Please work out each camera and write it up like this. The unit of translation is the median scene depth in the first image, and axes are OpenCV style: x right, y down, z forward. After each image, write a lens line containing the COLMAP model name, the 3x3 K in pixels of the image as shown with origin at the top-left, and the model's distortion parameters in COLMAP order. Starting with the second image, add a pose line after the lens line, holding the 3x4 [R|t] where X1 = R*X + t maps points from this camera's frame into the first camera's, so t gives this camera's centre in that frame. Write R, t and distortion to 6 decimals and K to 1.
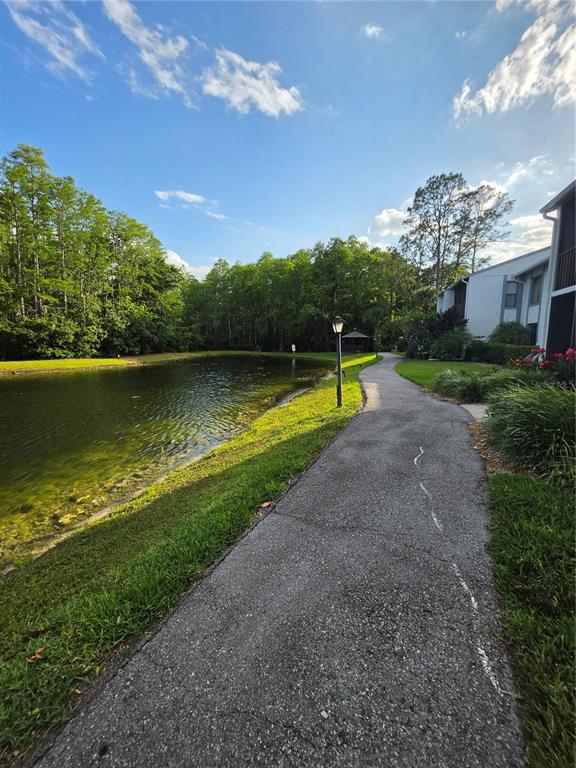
lens RADIAL K [[310.1, 0, 295.0], [0, 310.1, 382.1], [0, 0, 1]] dist [-0.001040, 0.000246]
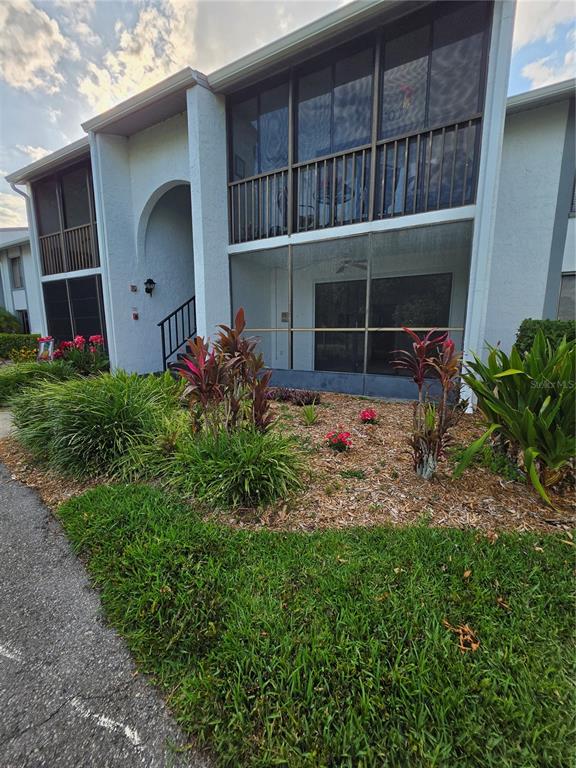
lens RADIAL K [[310.1, 0, 288.8], [0, 310.1, 380.8], [0, 0, 1]] dist [-0.001040, 0.000246]
pose [[0.203022, -0.146737, 0.968117, 0.065151], [0.120311, 0.984954, 0.124059, -0.015125], [-0.971755, 0.091288, 0.217621, 0.226873]]
